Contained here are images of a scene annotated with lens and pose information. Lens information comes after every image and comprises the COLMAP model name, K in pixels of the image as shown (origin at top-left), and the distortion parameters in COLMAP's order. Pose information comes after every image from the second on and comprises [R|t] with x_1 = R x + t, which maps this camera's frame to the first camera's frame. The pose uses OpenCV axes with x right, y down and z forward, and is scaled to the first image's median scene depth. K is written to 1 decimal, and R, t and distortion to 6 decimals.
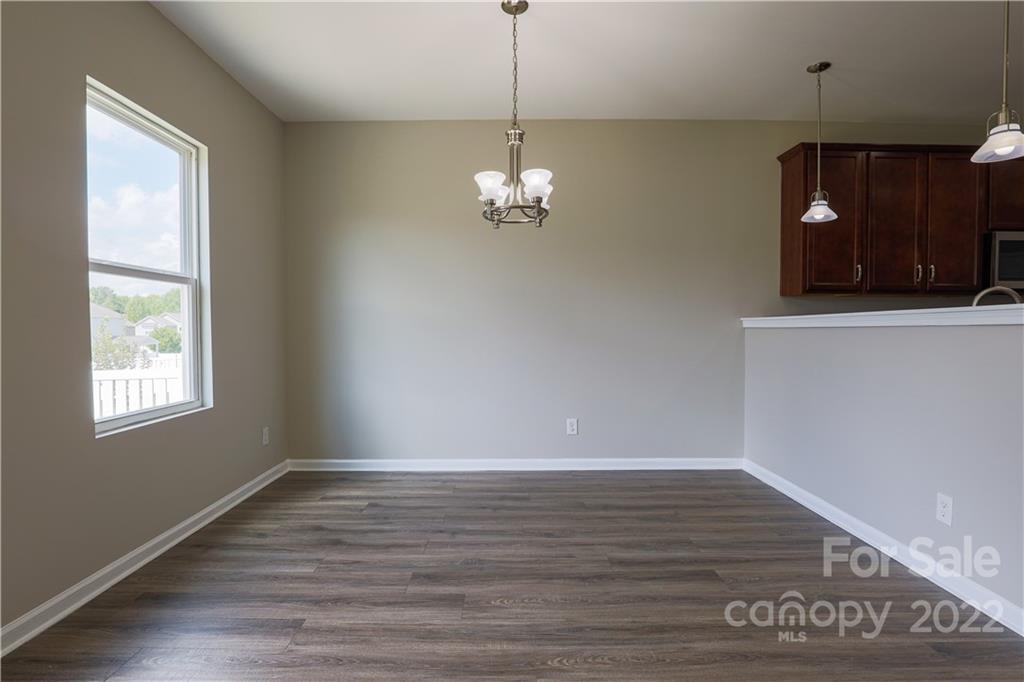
lens RADIAL K [[508.1, 0, 507.3], [0, 508.1, 343.1], [0, 0, 1]] dist [-0.030898, 0.001448]
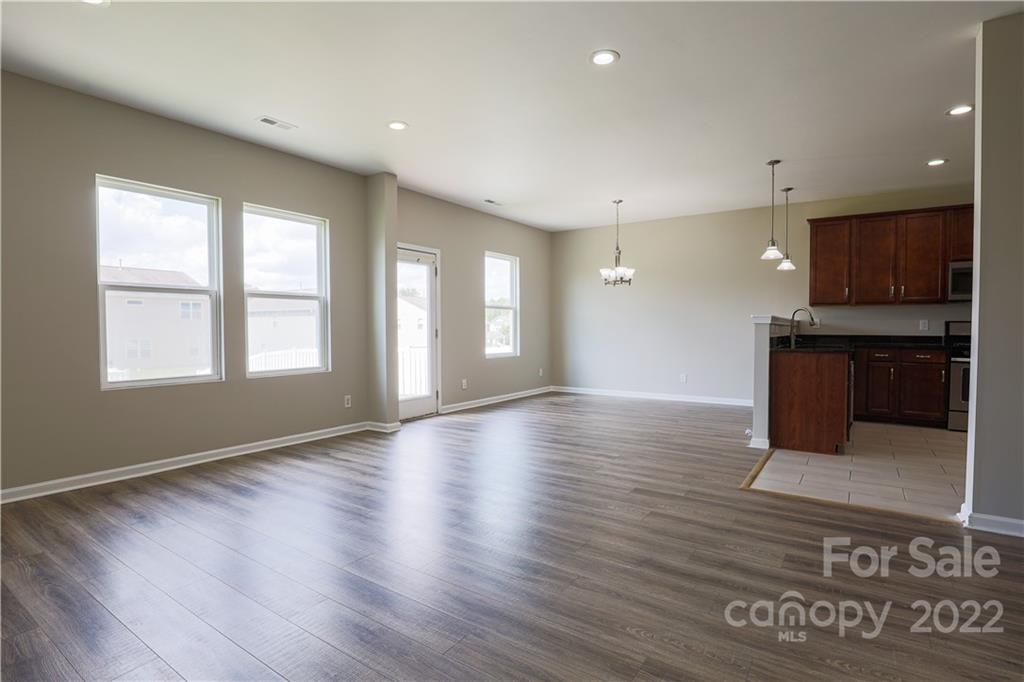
lens RADIAL K [[508.1, 0, 507.3], [0, 508.1, 343.1], [0, 0, 1]] dist [-0.030898, 0.001448]
pose [[0.825882, 0.017273, -0.563578, 0.855687], [-0.015206, 0.999849, 0.008361, 0.038267], [0.563638, 0.001665, 0.826020, -1.229590]]
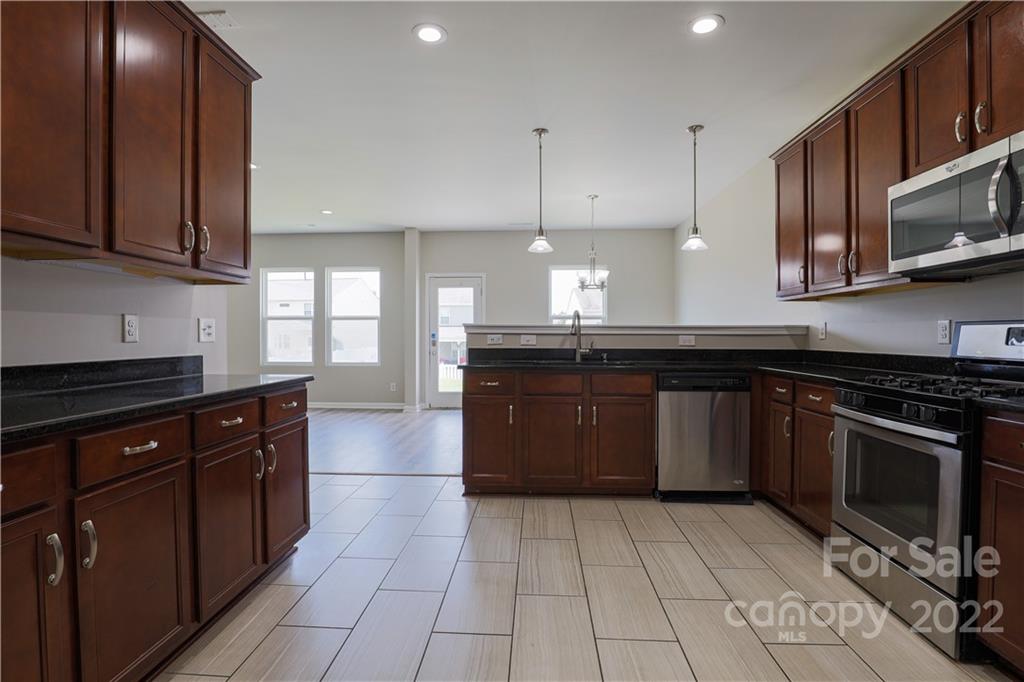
lens RADIAL K [[508.1, 0, 507.3], [0, 508.1, 343.1], [0, 0, 1]] dist [-0.030898, 0.001448]
pose [[-0.046723, 0.010228, -0.998856, 1.976090], [-0.031403, 0.999438, 0.011703, -0.009625], [0.998414, 0.031914, -0.046375, 0.617283]]
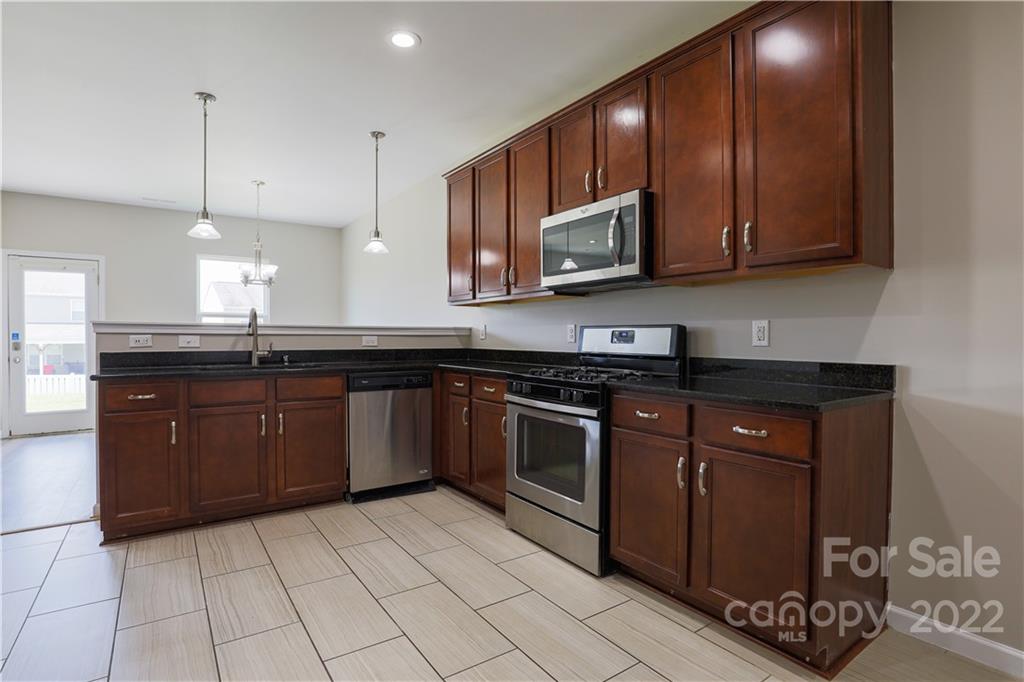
lens RADIAL K [[508.1, 0, 507.3], [0, 508.1, 343.1], [0, 0, 1]] dist [-0.030898, 0.001448]
pose [[0.579985, 0.007477, -0.814593, 1.944833], [-0.023913, 0.999683, -0.007850, -0.008295], [0.814276, 0.024033, 0.579980, 0.541040]]
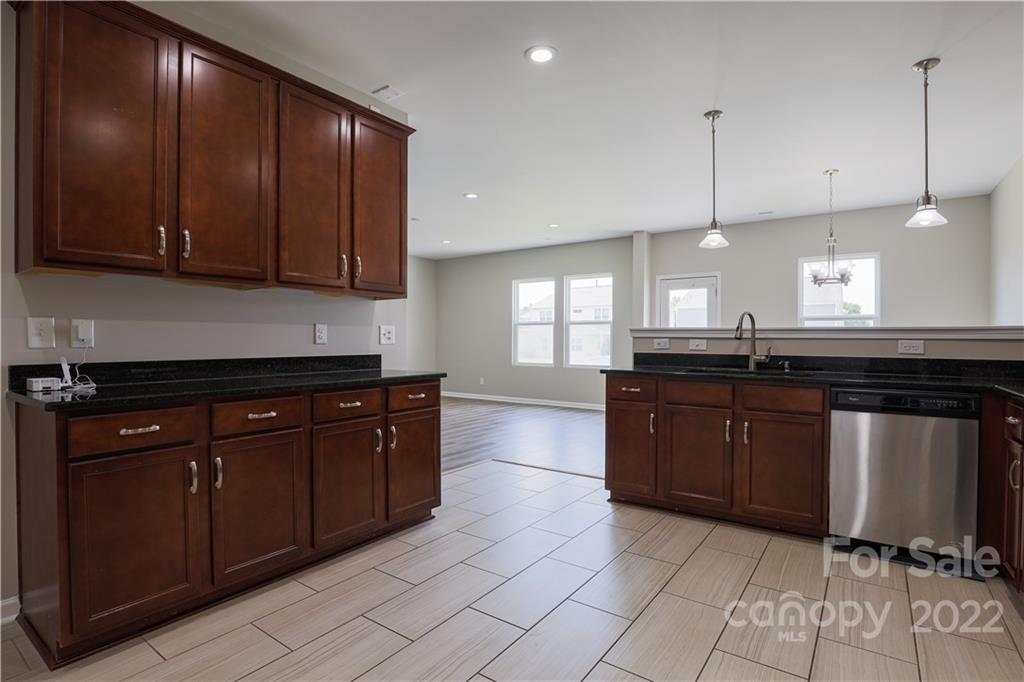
lens RADIAL K [[508.1, 0, 507.3], [0, 508.1, 343.1], [0, 0, 1]] dist [-0.030898, 0.001448]
pose [[-0.577190, 0.000506, -0.816610, 1.897261], [-0.030085, 0.999308, 0.021883, -0.020478], [0.816056, 0.037199, -0.576775, 0.934373]]
